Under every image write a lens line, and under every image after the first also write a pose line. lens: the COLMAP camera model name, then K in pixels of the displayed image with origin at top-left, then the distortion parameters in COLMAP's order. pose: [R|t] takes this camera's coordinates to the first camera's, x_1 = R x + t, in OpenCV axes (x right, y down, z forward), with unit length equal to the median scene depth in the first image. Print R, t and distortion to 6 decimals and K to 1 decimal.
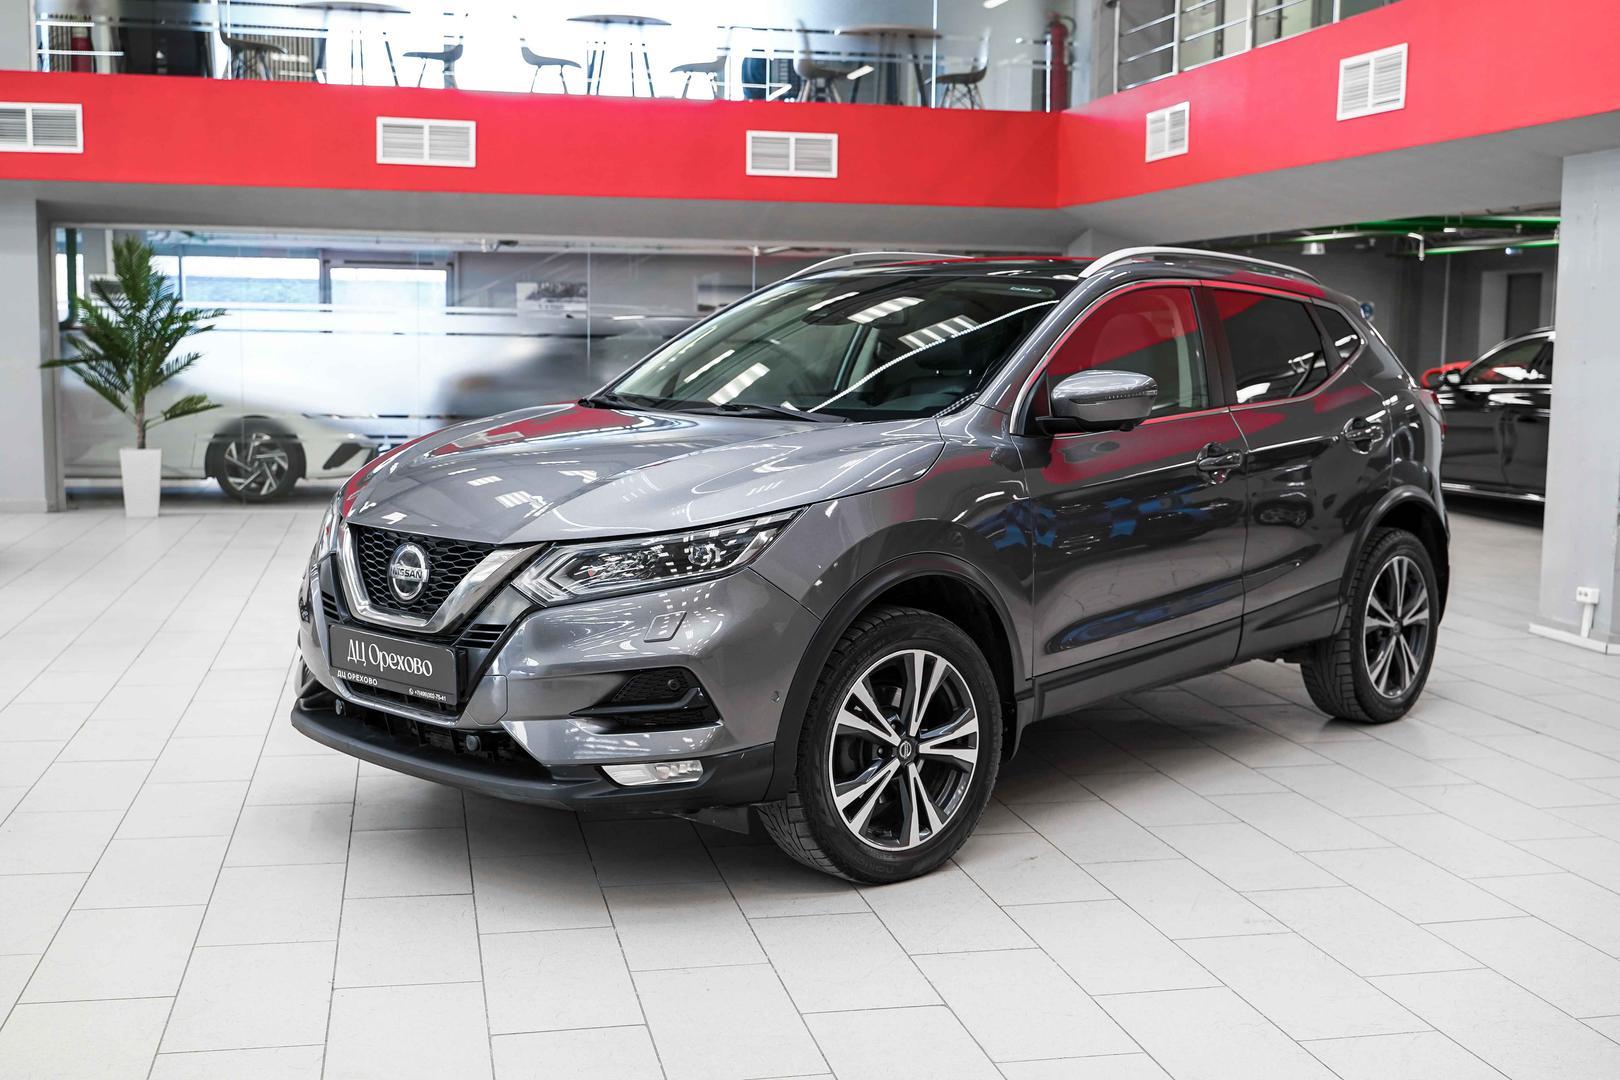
lens RADIAL K [[1831.3, 0, 810.0], [0, 1831.3, 540.0], [0, 0, 1]] dist [0.005545, -0.000188]
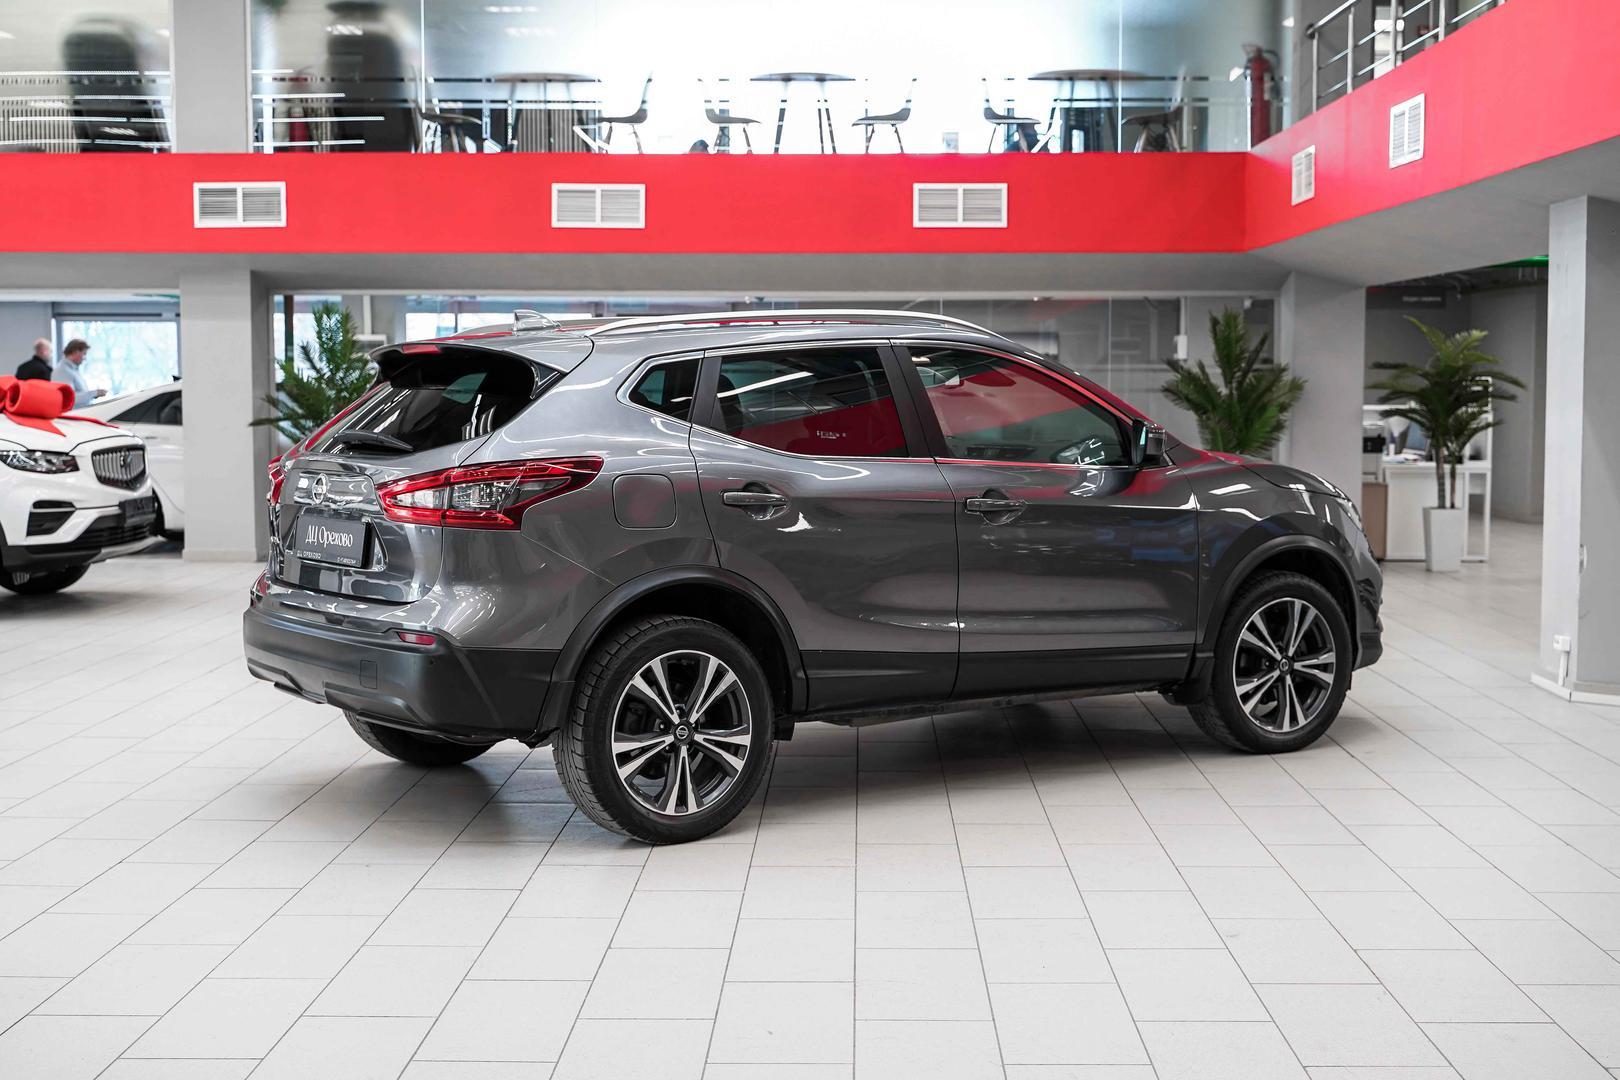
lens RADIAL K [[2144.9, 0, 810.0], [0, 2144.9, 540.0], [0, 0, 1]] dist [0.019937, 0.002927]
pose [[0.974144, 0.005001, -0.225874, 0.290241], [-0.013727, 0.999218, -0.037078, 0.023142], [0.225512, 0.039220, 0.973451, -0.231105]]
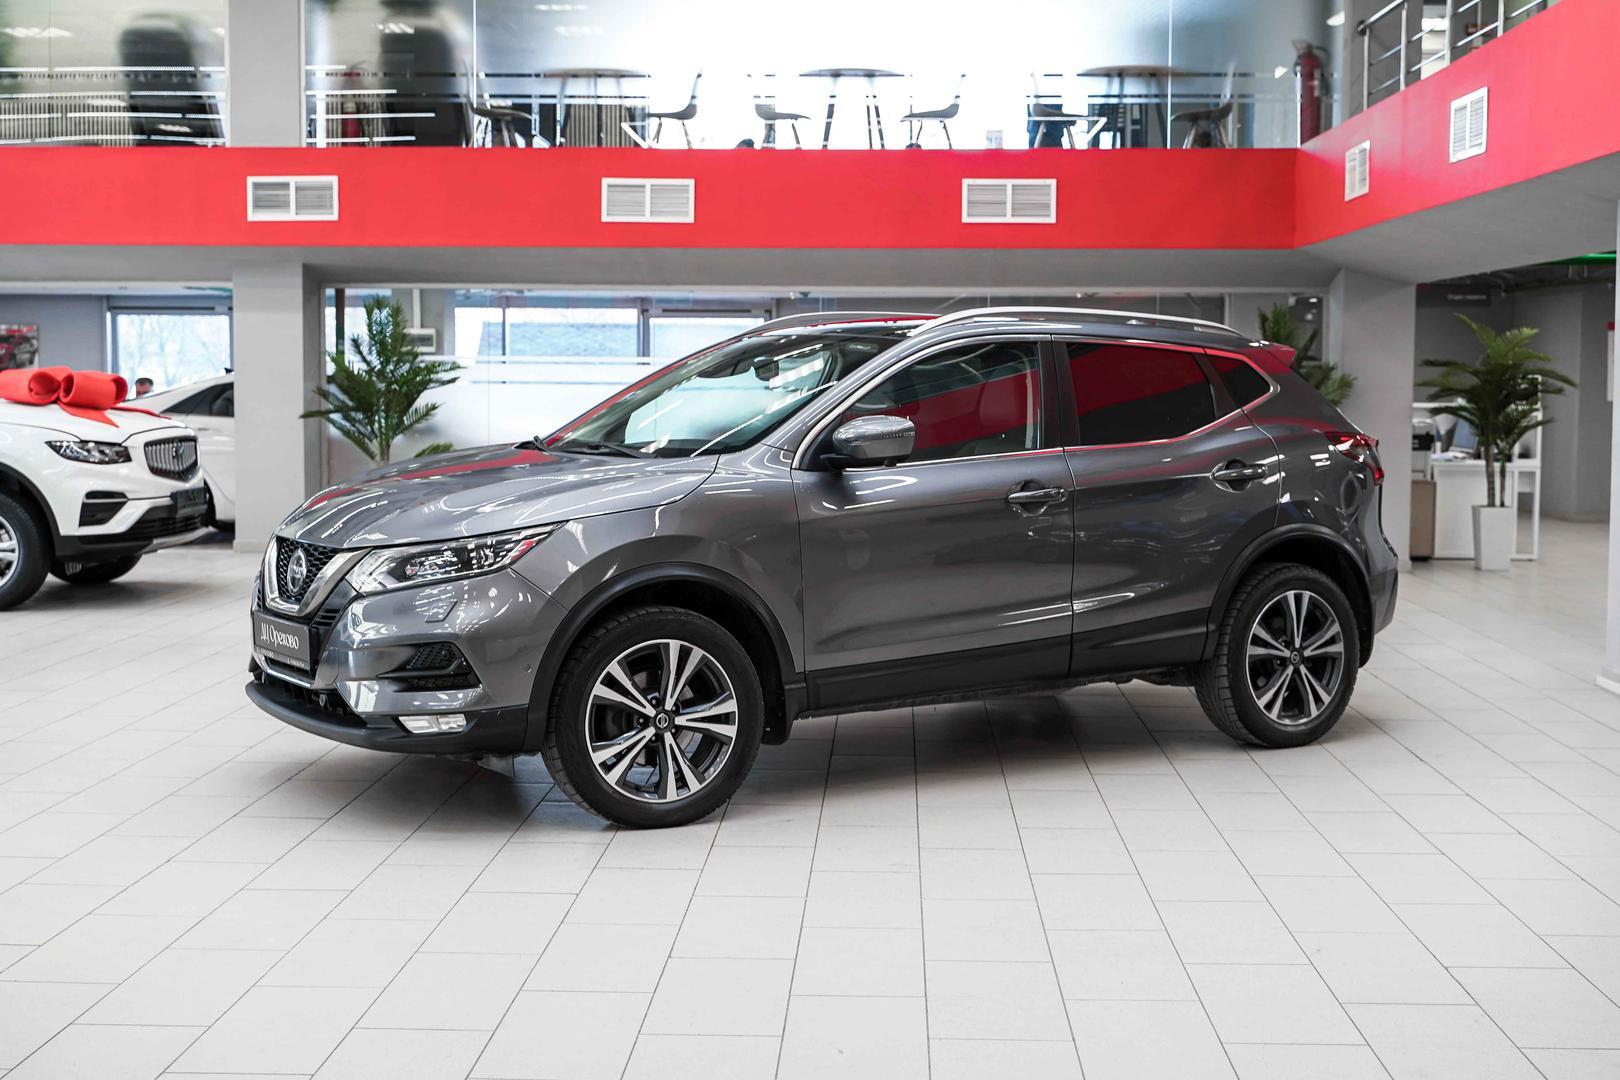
lens RADIAL K [[2108.4, 0, 804.8], [0, 2108.4, 518.0], [0, 0, 1]] dist [0.012493, 0.026160]
pose [[0.969492, 0.009002, -0.244958, 0.273447], [-0.020425, 0.998817, -0.044131, 0.021310], [0.244271, 0.047788, 0.968529, -0.201924]]
